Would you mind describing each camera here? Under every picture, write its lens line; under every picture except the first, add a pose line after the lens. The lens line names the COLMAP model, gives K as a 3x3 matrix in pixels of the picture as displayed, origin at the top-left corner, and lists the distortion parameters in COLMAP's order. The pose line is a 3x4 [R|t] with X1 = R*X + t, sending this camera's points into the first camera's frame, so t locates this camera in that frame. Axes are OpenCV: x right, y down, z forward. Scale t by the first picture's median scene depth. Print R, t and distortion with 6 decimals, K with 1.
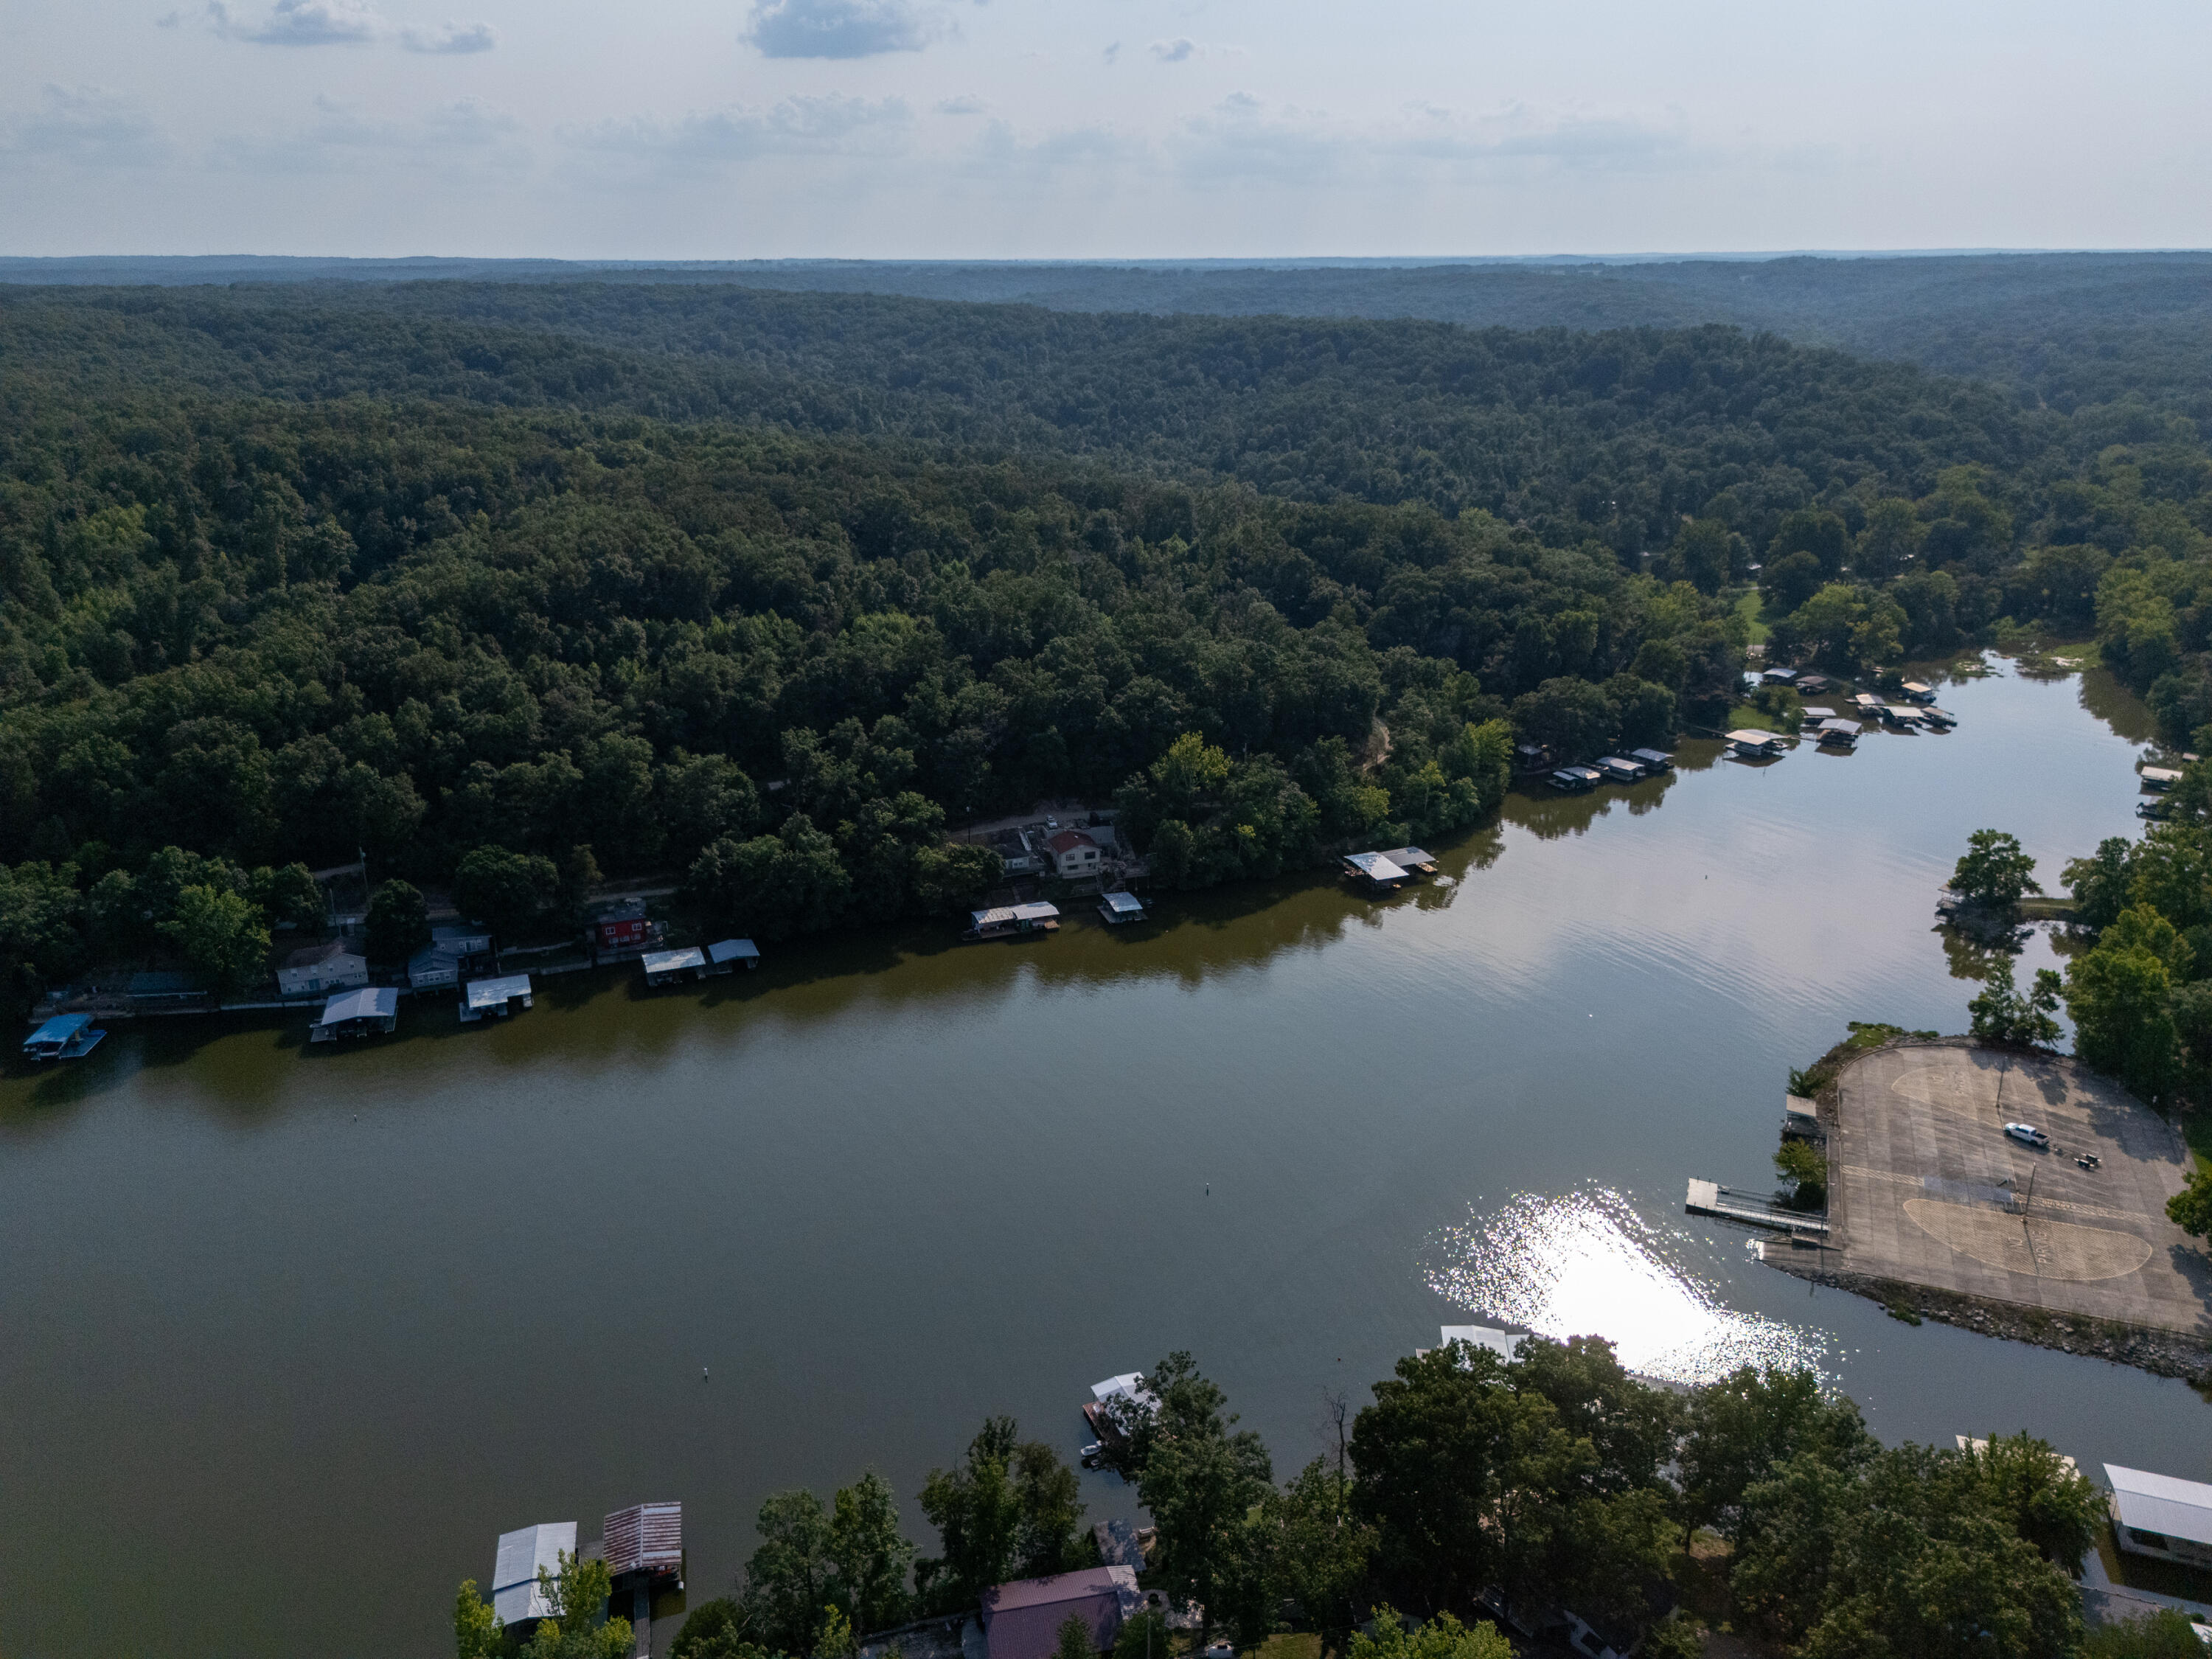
lens RADIAL K [[1632.7, 0, 1106.0], [0, 1632.7, 829.5], [0, 0, 1]] dist [0.058610, -0.046952]
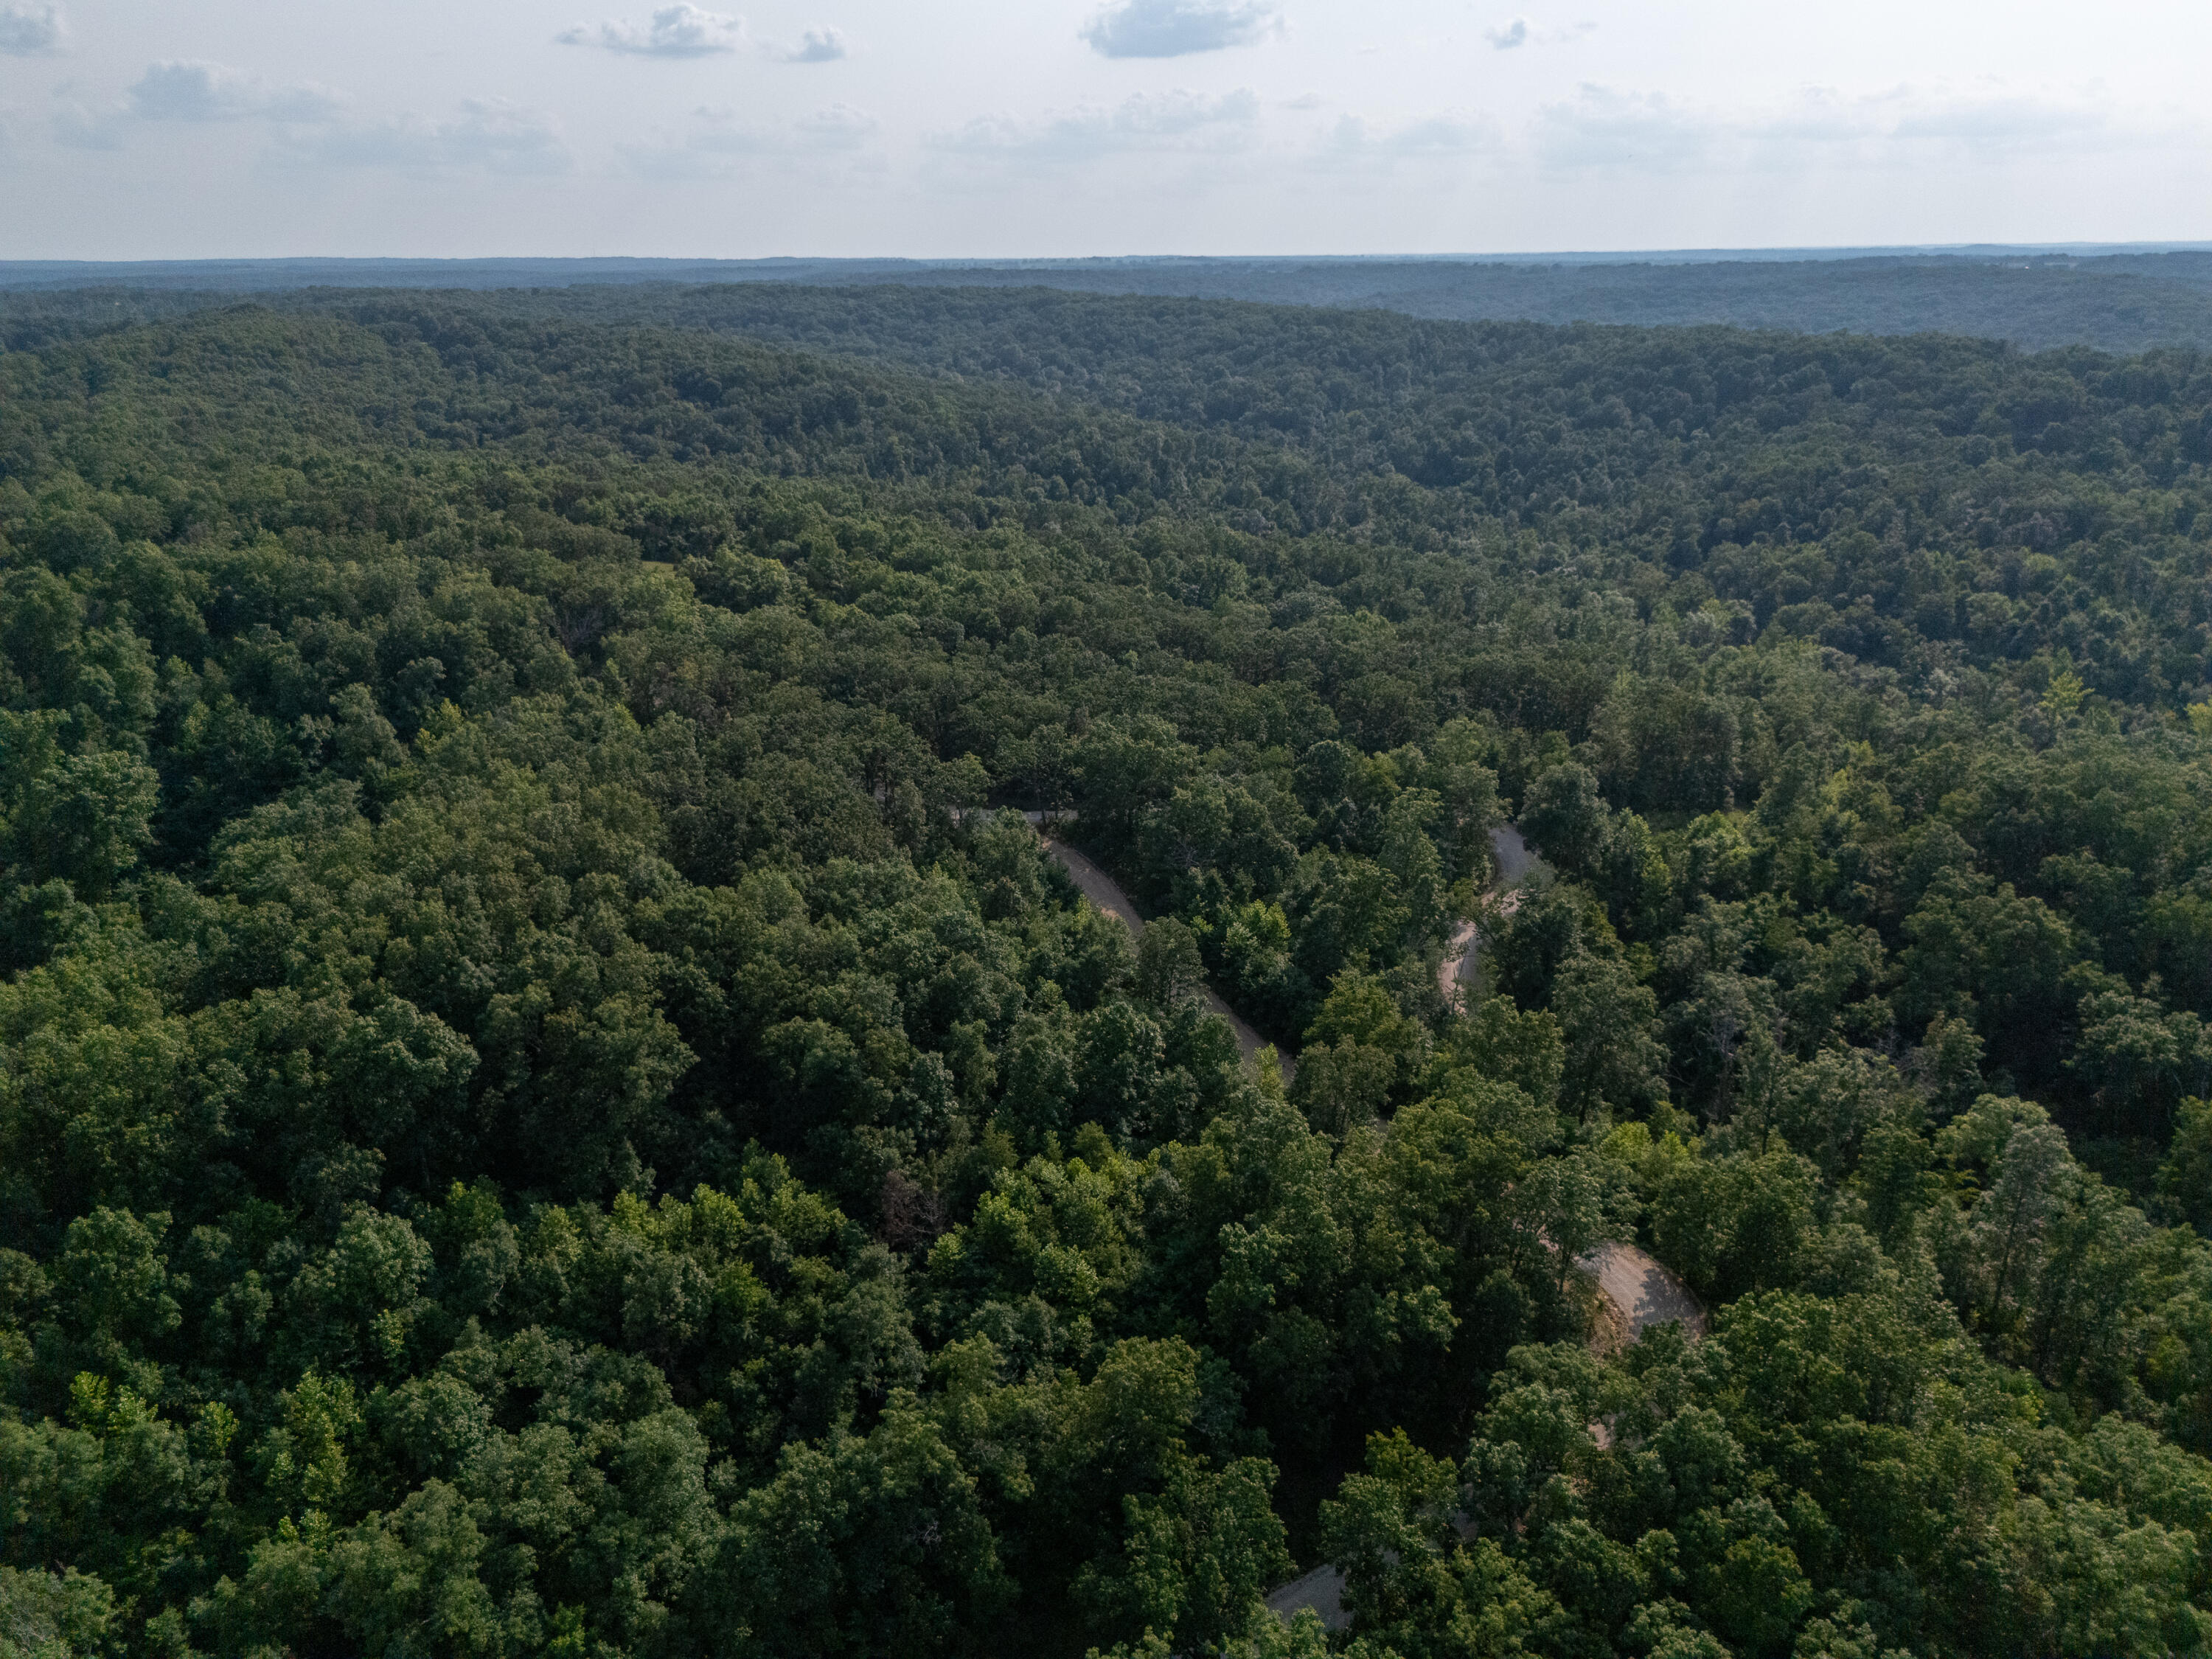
lens RADIAL K [[1632.7, 0, 1106.0], [0, 1632.7, 829.5], [0, 0, 1]] dist [0.058610, -0.046952]
pose [[0.980699, 0.061479, -0.185606, -0.022430], [-0.061094, 0.998102, 0.007796, -0.083587], [0.185732, 0.003694, 0.982593, 0.238862]]
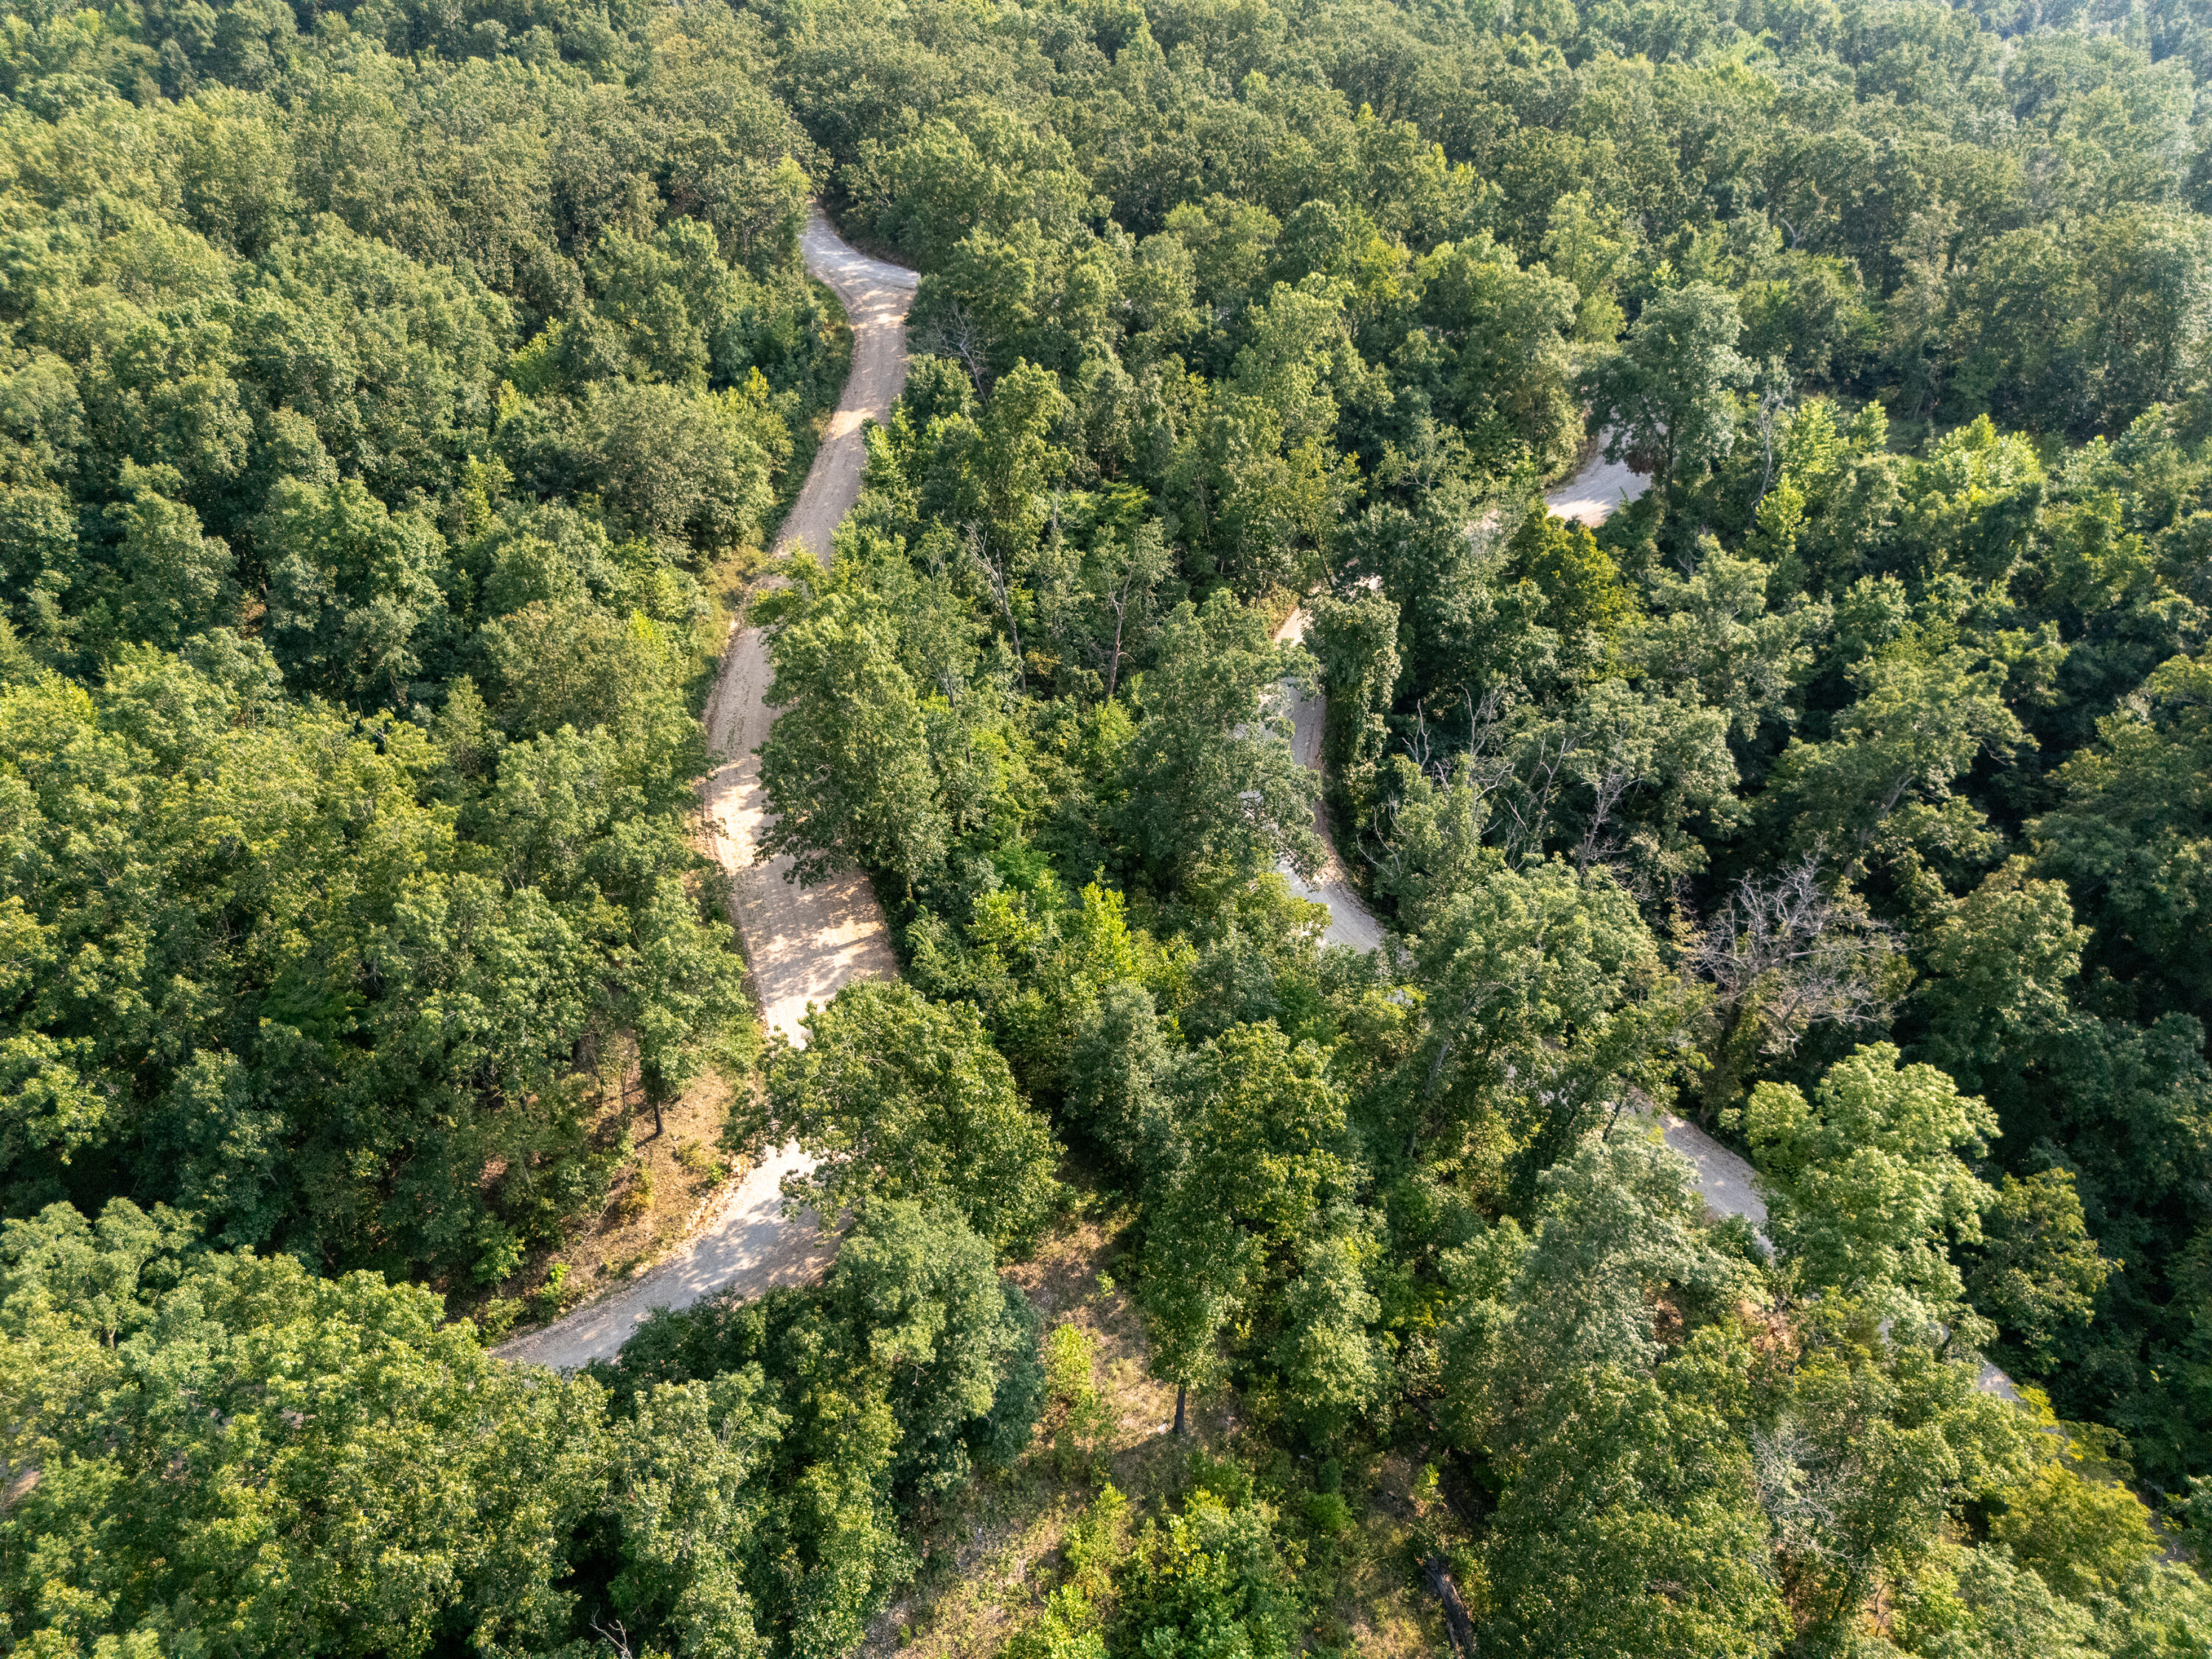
lens RADIAL K [[1632.7, 0, 1106.0], [0, 1632.7, 829.5], [0, 0, 1]] dist [0.058610, -0.046952]
pose [[0.767850, 0.341695, -0.541896, 0.049829], [-0.202245, 0.931916, 0.301048, -0.084889], [0.607868, -0.121564, 0.784678, 0.348687]]
